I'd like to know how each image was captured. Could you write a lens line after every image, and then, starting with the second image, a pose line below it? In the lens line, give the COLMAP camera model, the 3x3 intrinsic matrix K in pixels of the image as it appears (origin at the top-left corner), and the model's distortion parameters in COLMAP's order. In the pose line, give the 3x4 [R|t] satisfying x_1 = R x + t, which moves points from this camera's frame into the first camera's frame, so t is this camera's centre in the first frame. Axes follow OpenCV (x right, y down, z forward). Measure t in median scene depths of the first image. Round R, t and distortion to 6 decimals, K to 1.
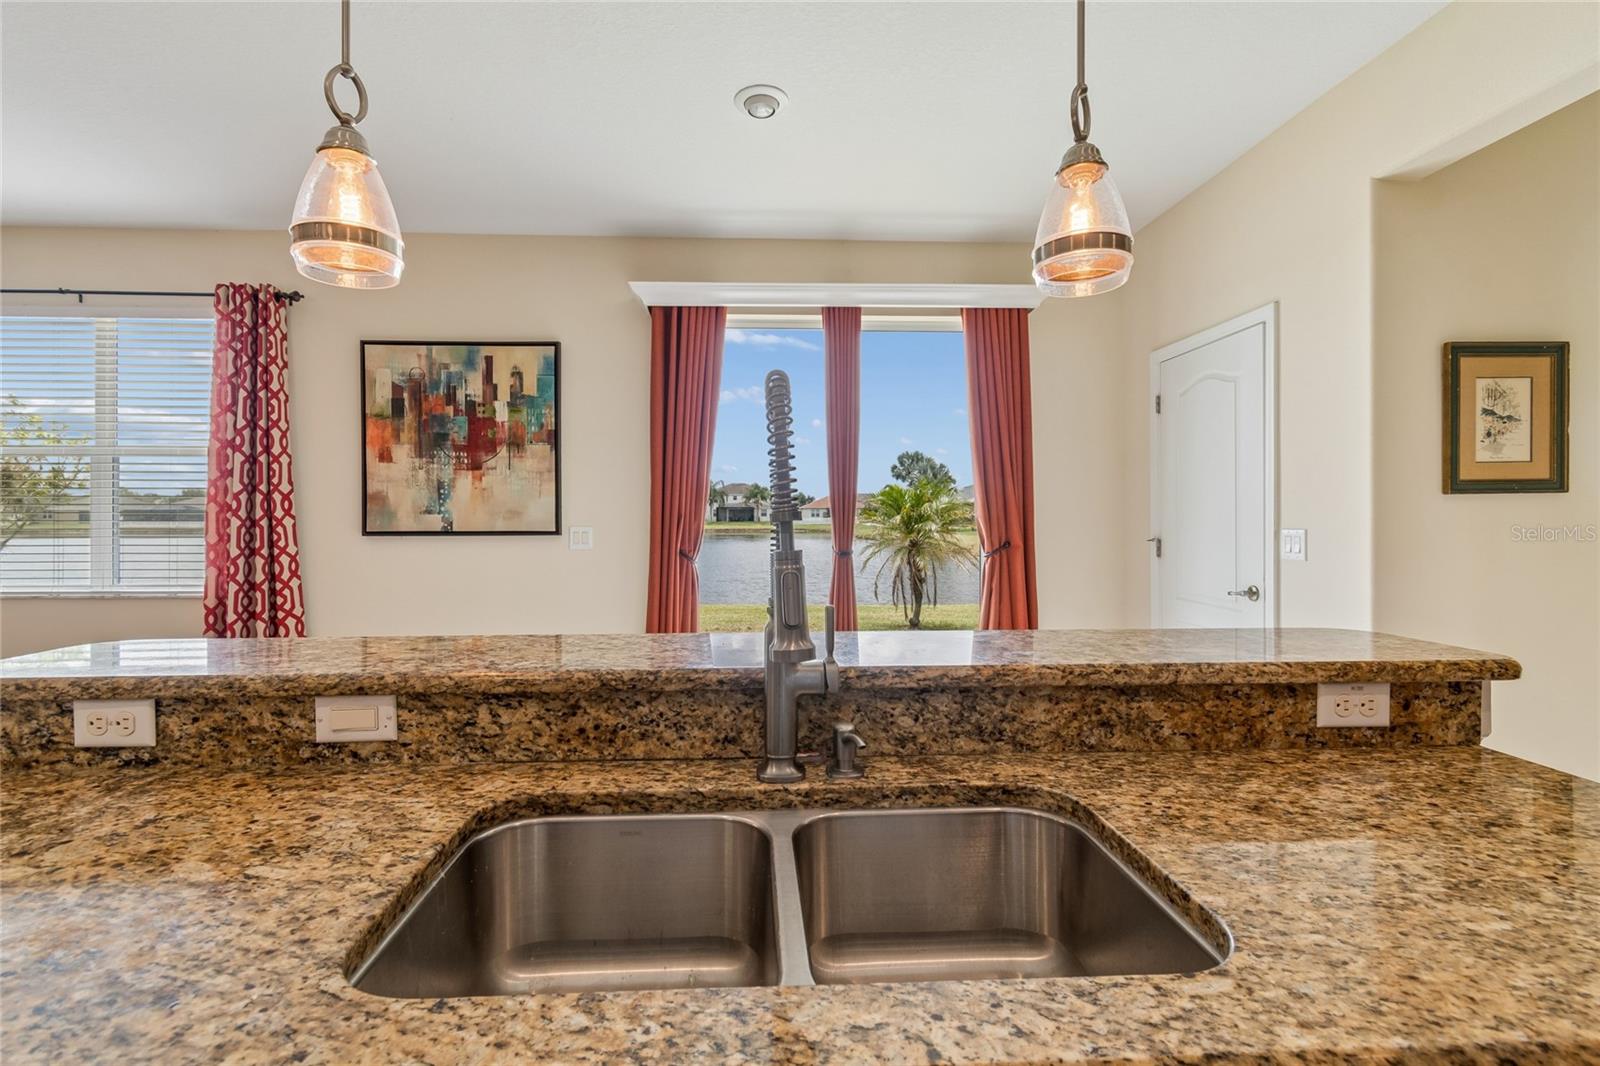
lens RADIAL K [[713.0, 0, 778.1], [0, 713.0, 512.2], [0, 0, 1]] dist [0.004612, -0.002905]
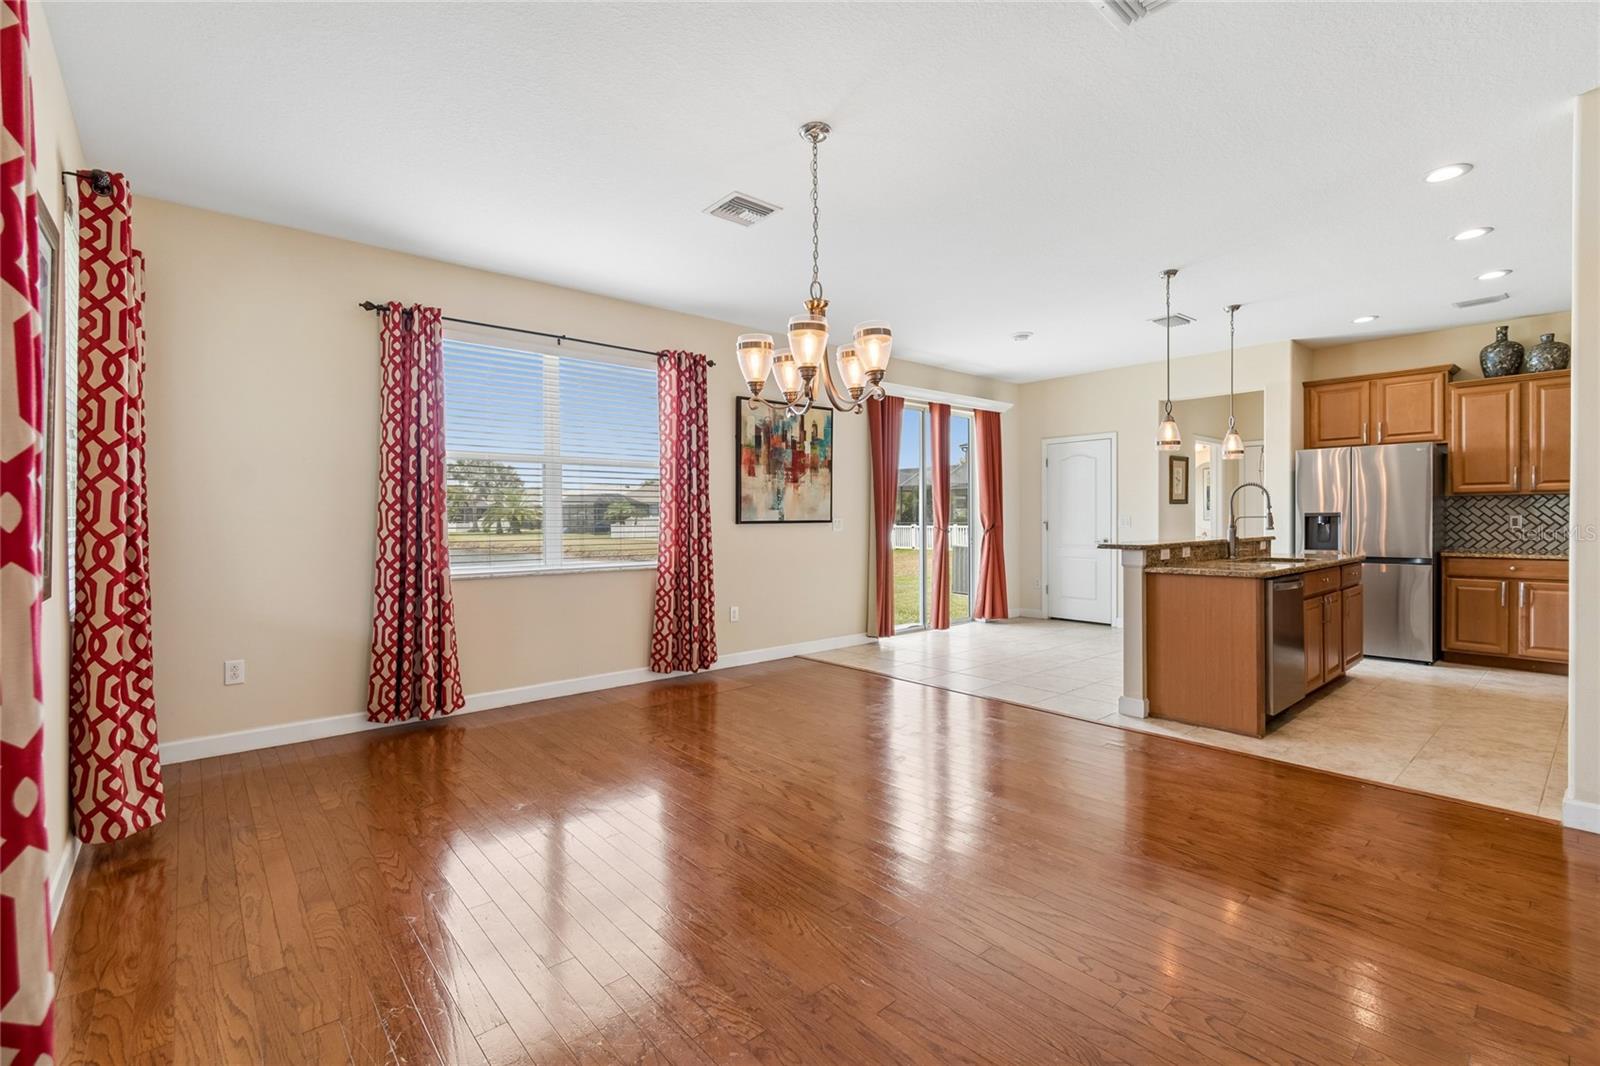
lens RADIAL K [[713.0, 0, 805.8], [0, 713.0, 524.9], [0, 0, 1]] dist [0.004612, -0.002905]
pose [[0.784292, -0.008703, 0.620331, -1.415181], [0.001636, 0.999927, 0.011961, 0.017173], [-0.620390, -0.008366, 0.784249, -0.287754]]
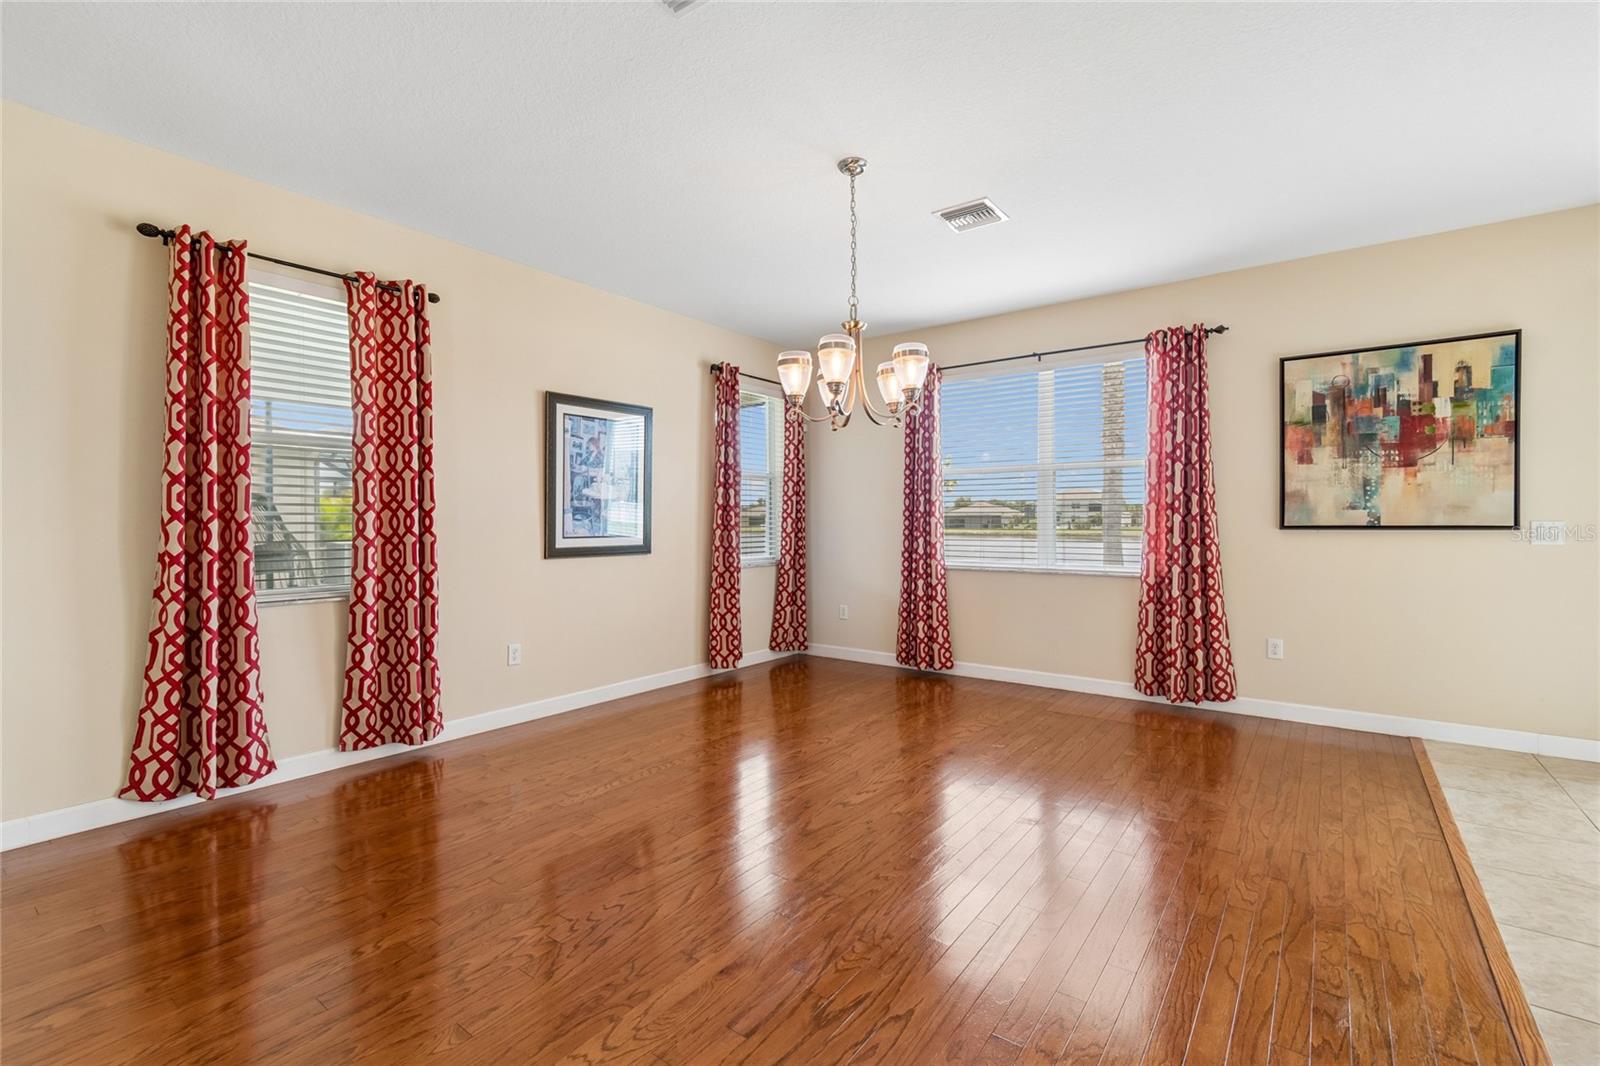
lens RADIAL K [[713.0, 0, 795.8], [0, 713.0, 529.4], [0, 0, 1]] dist [0.004612, -0.002905]
pose [[0.764827, 0.004264, -0.644222, -0.437534], [0.006106, 0.999885, 0.013867, 0.012552], [0.644207, -0.014539, 0.764713, -0.375255]]
